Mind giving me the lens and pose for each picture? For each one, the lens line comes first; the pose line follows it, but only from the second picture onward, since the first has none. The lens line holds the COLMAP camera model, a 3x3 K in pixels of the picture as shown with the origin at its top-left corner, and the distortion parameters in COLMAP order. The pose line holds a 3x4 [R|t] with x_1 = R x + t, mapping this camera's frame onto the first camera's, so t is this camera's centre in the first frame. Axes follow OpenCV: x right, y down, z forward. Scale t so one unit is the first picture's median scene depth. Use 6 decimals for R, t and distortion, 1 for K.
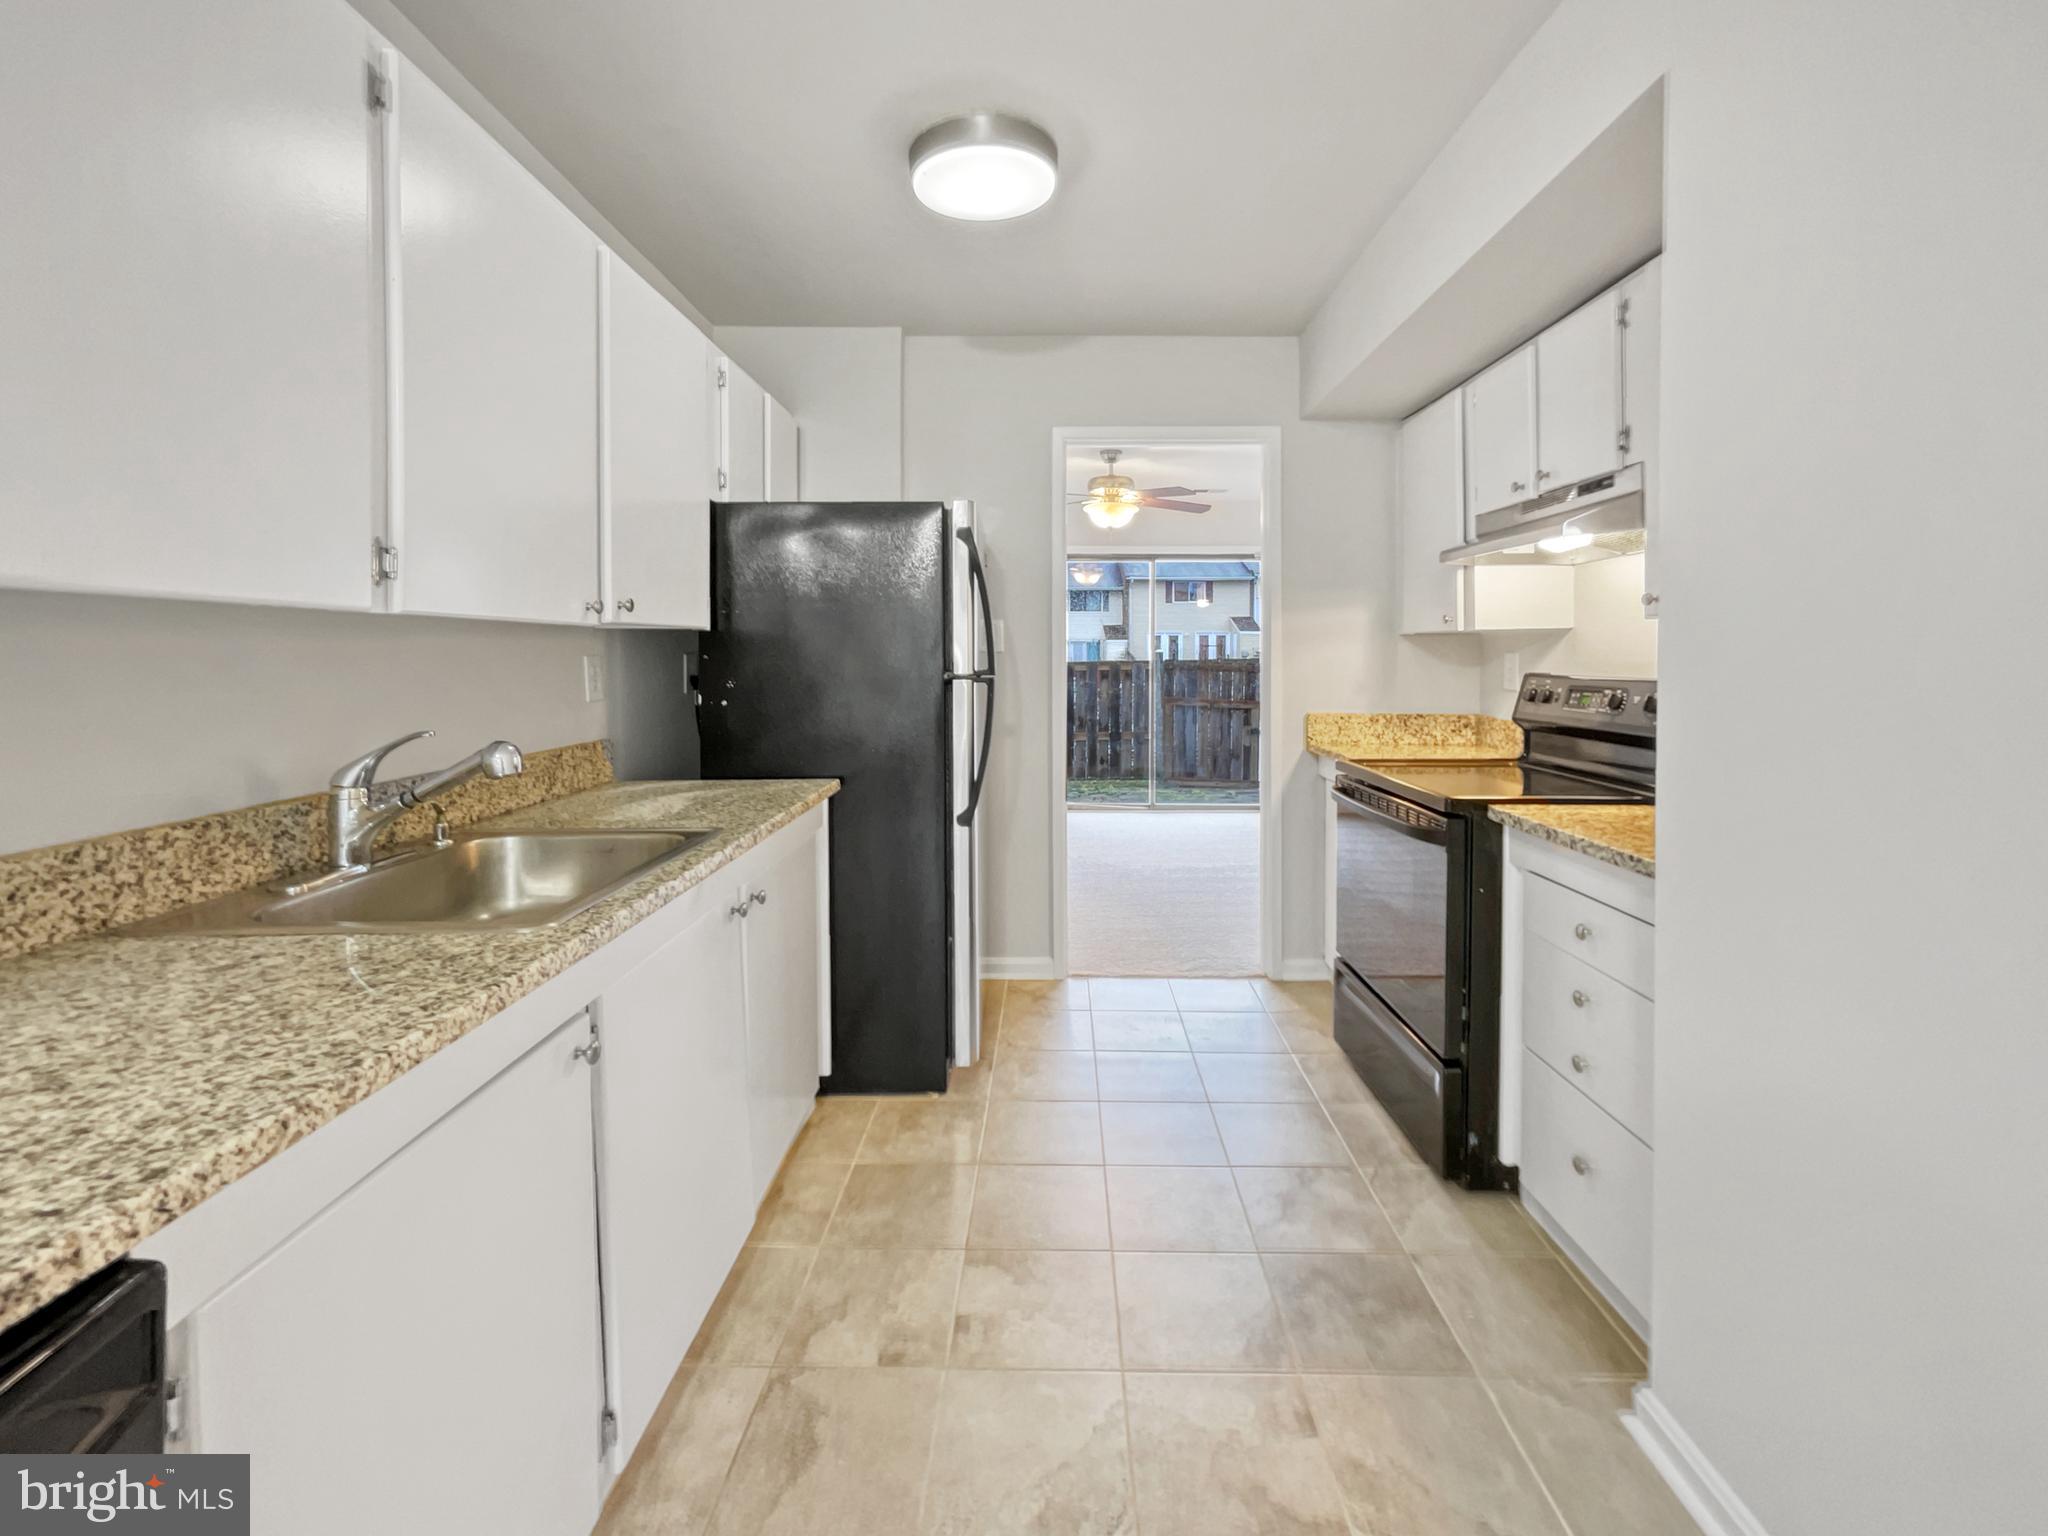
lens RADIAL K [[880.6, 0, 1029.2], [0, 880.6, 671.1], [0, 0, 1]] dist [0.002465, 0.000749]
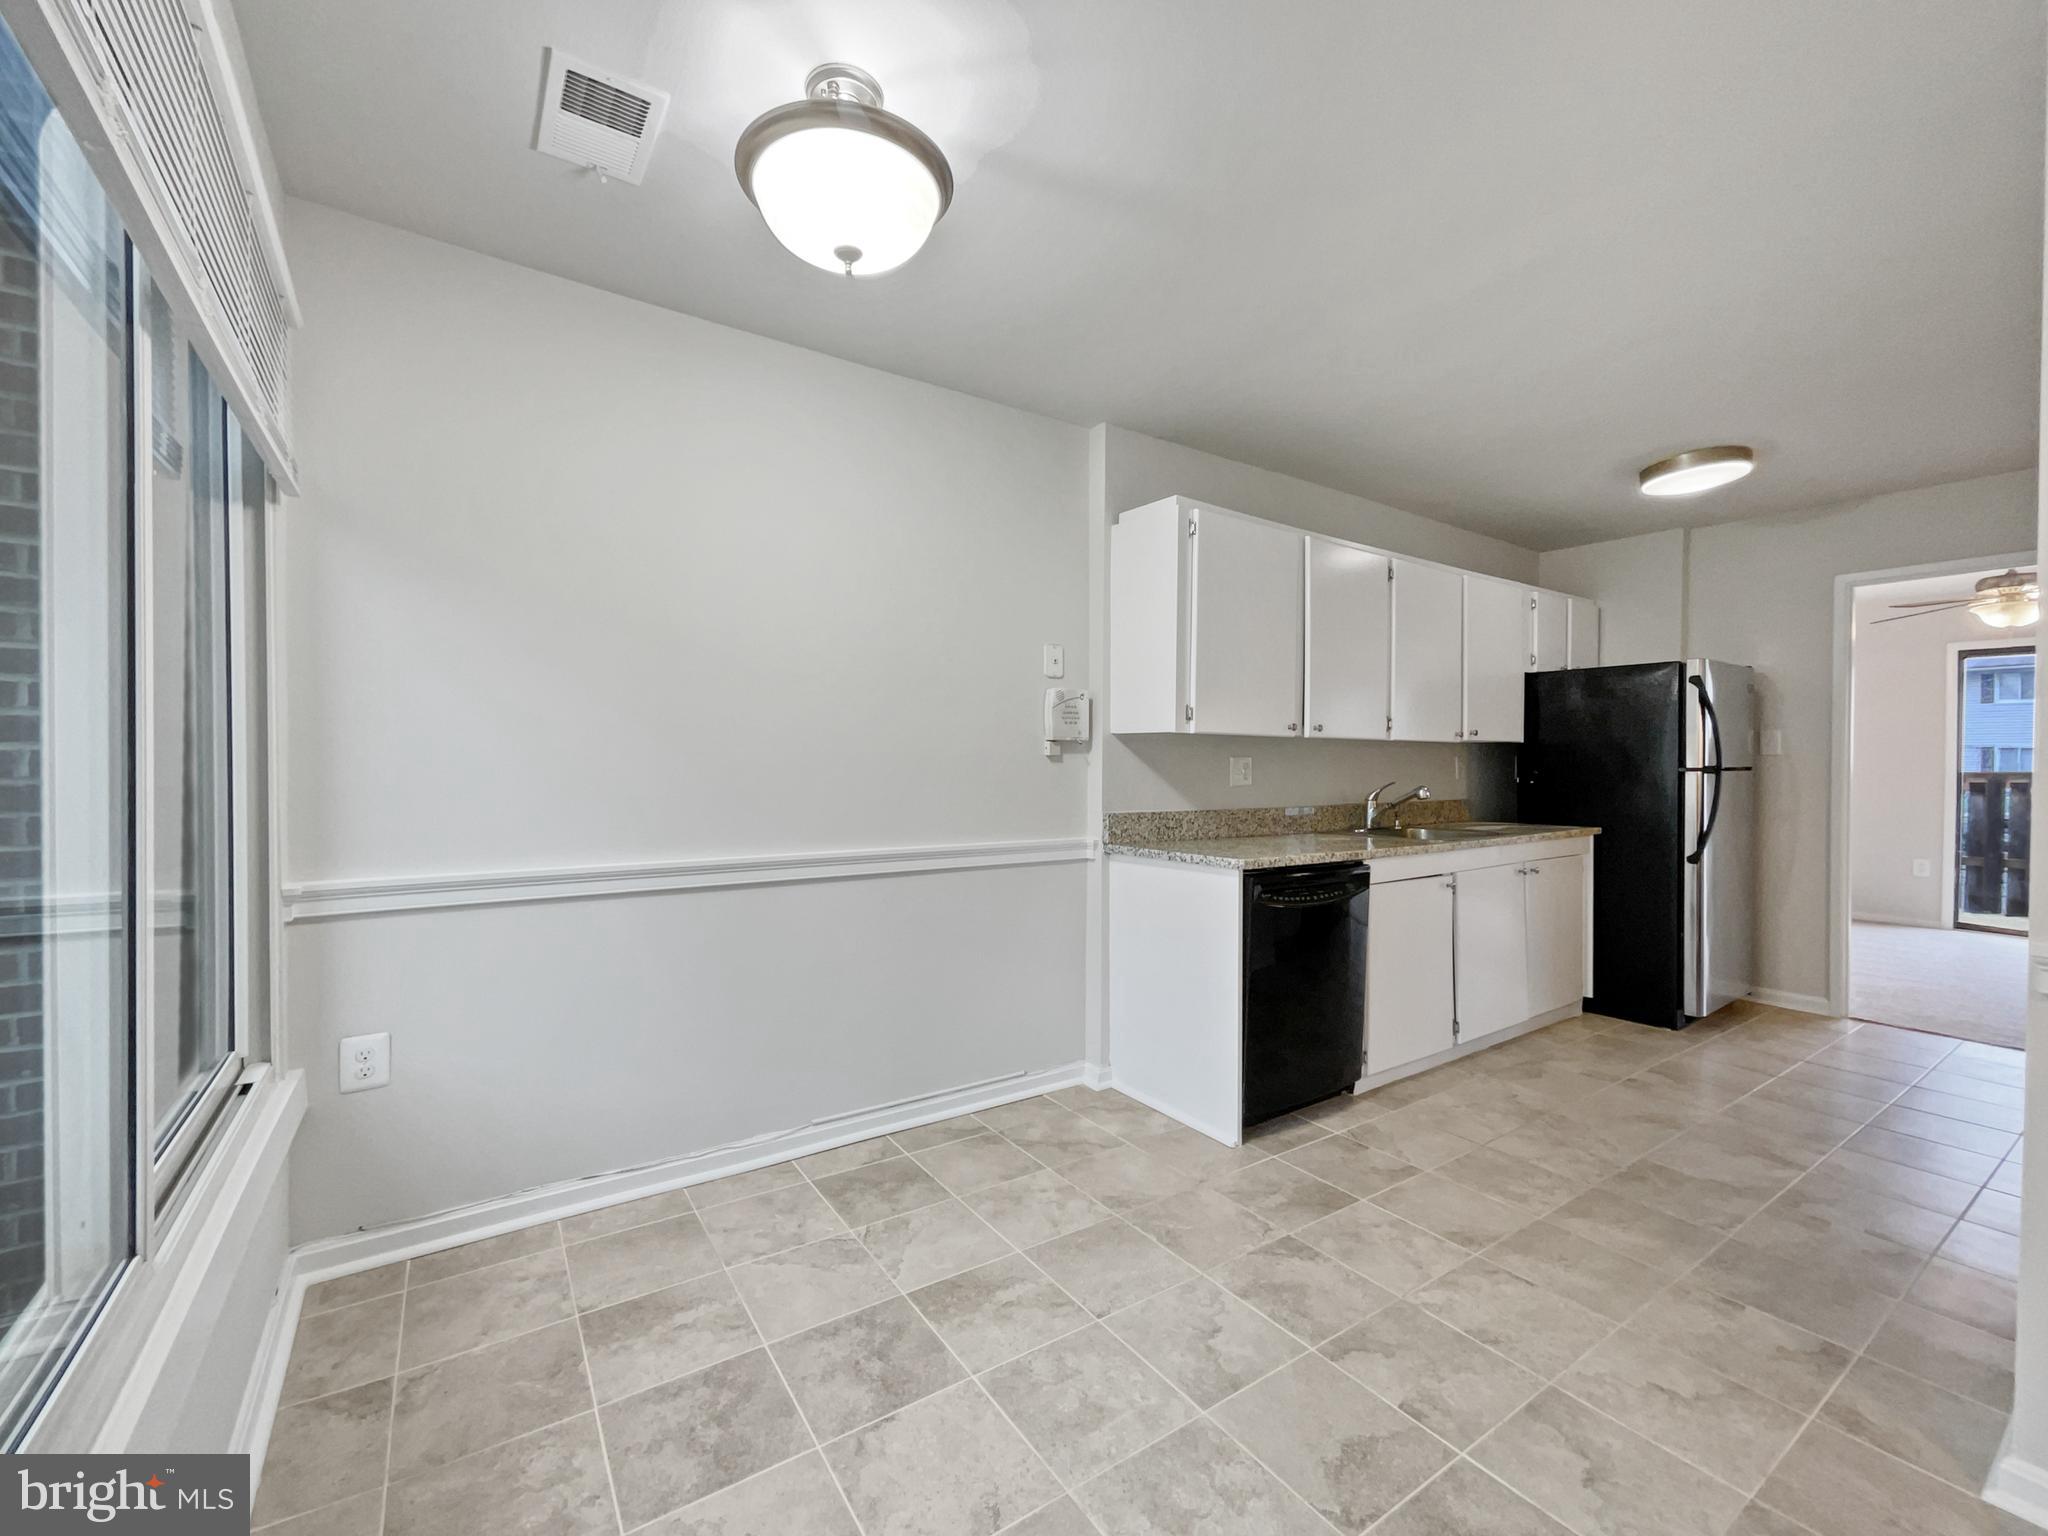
lens RADIAL K [[842.4, 0, 1015.9], [0, 842.4, 773.4], [0, 0, 1]] dist [0.001845, 0.000783]
pose [[0.576415, 0.015864, -0.817003, 0.549381], [-0.019940, 0.999787, 0.005345, 0.035076], [0.816914, 0.013210, 0.576608, -1.044175]]
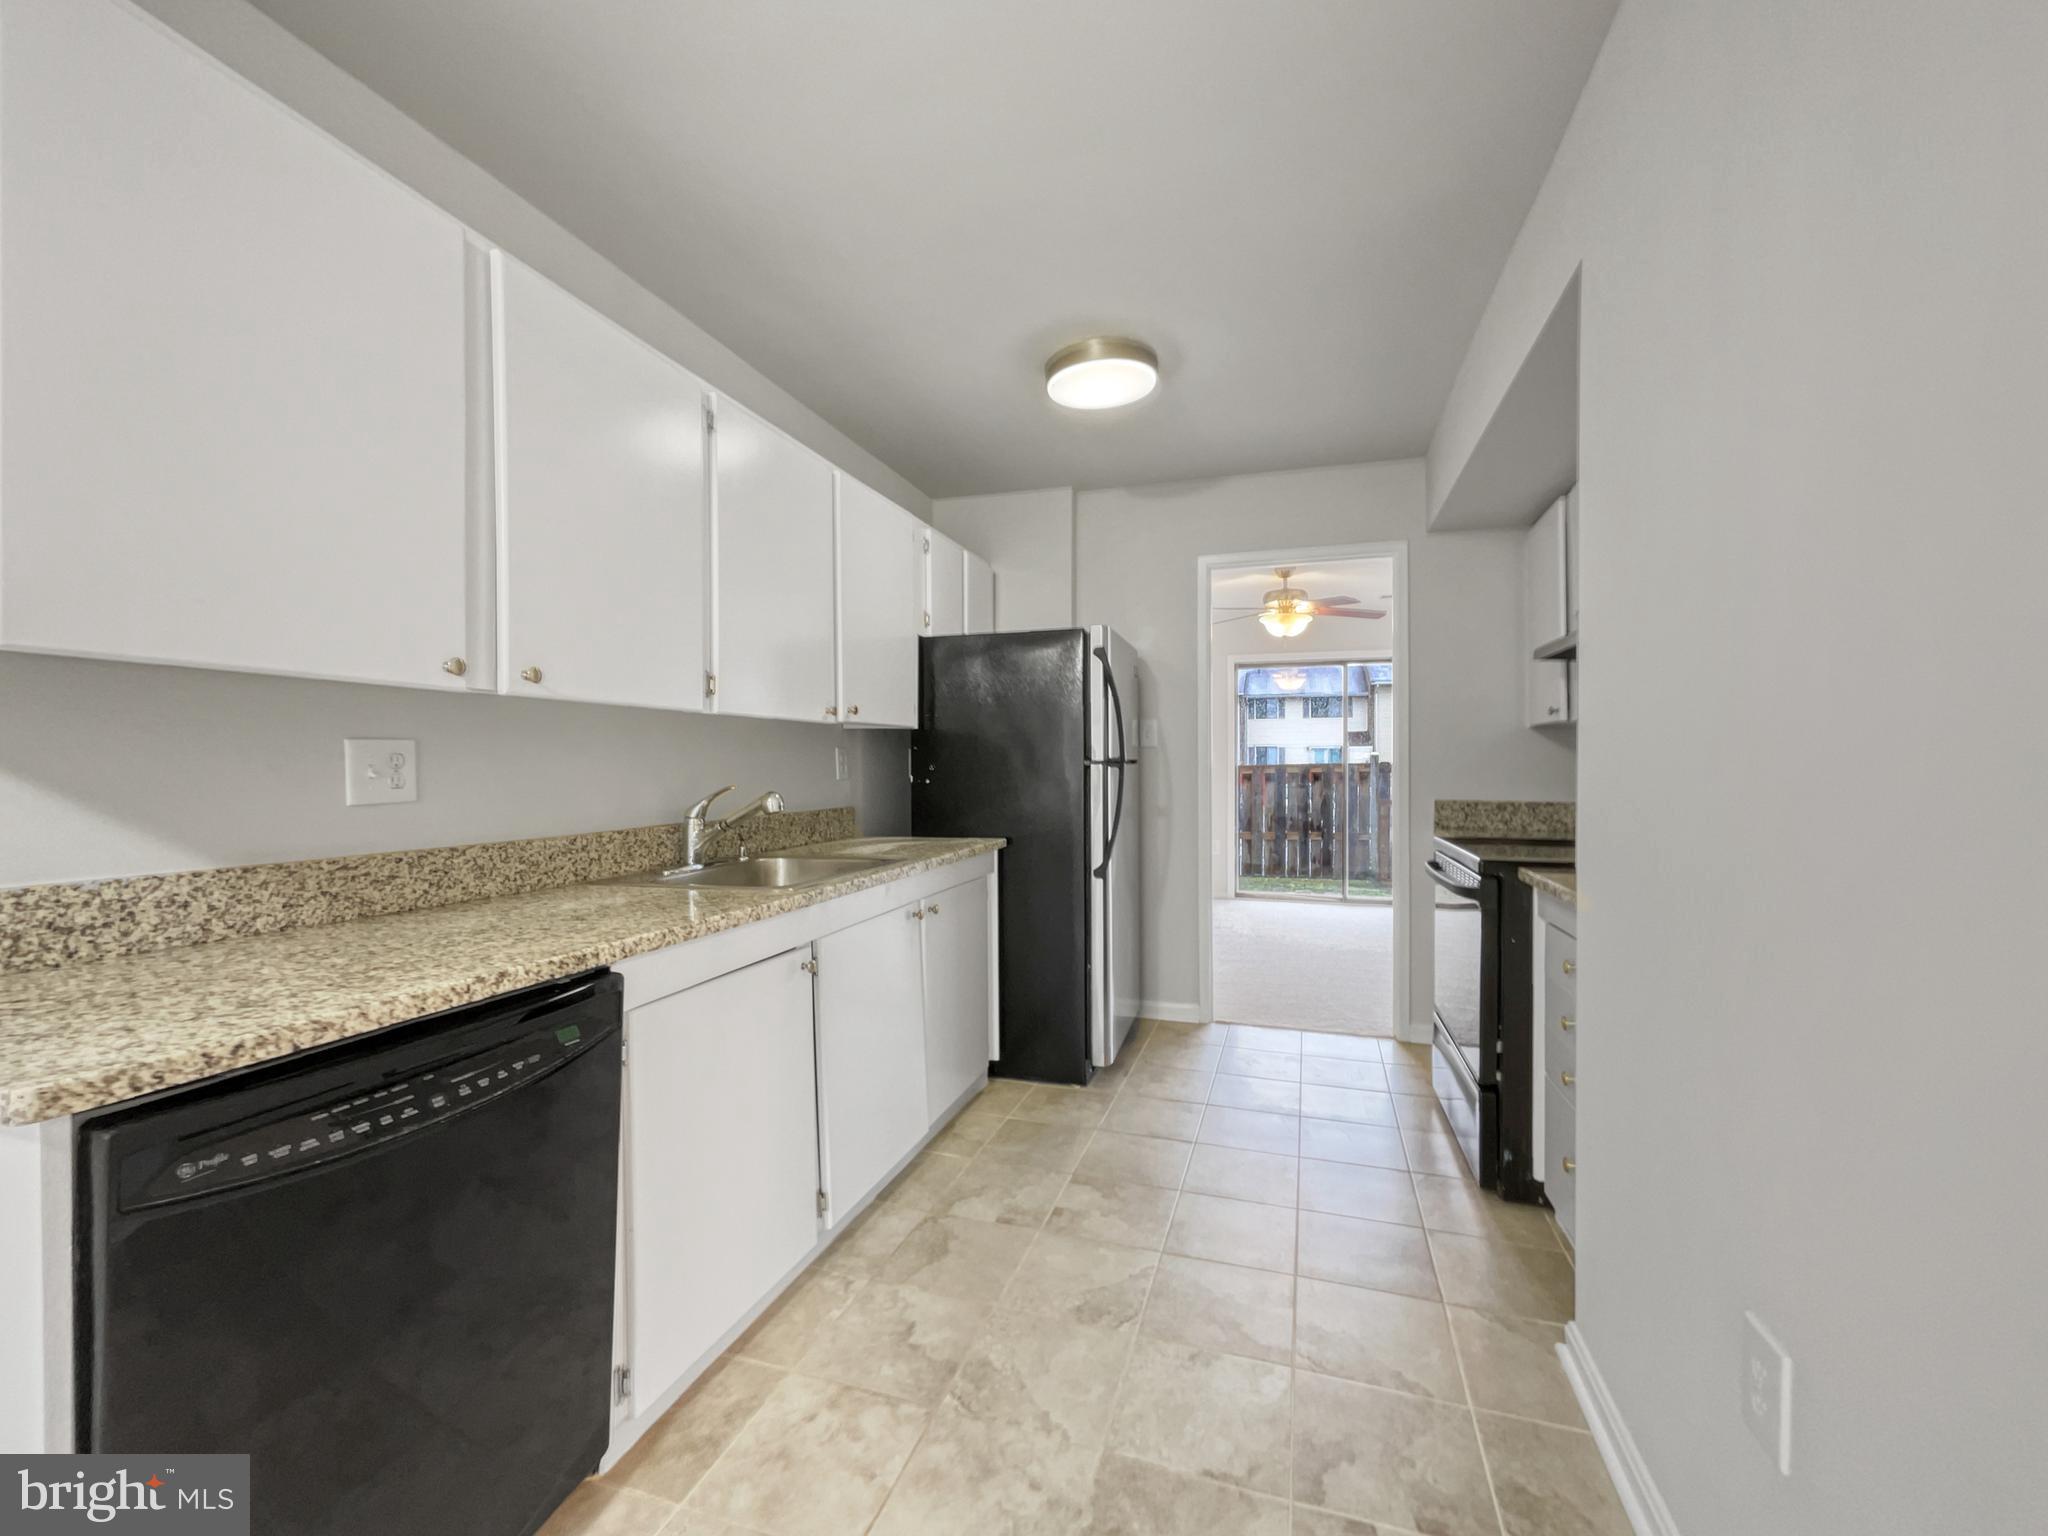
lens RADIAL K [[842.4, 0, 1015.9], [0, 842.4, 773.4], [0, 0, 1]] dist [0.001845, 0.000783]
pose [[0.954910, 0.002326, -0.296885, 0.206360], [-0.003982, 0.999980, -0.004974, 0.034654], [0.296867, 0.005932, 0.954900, -0.250048]]
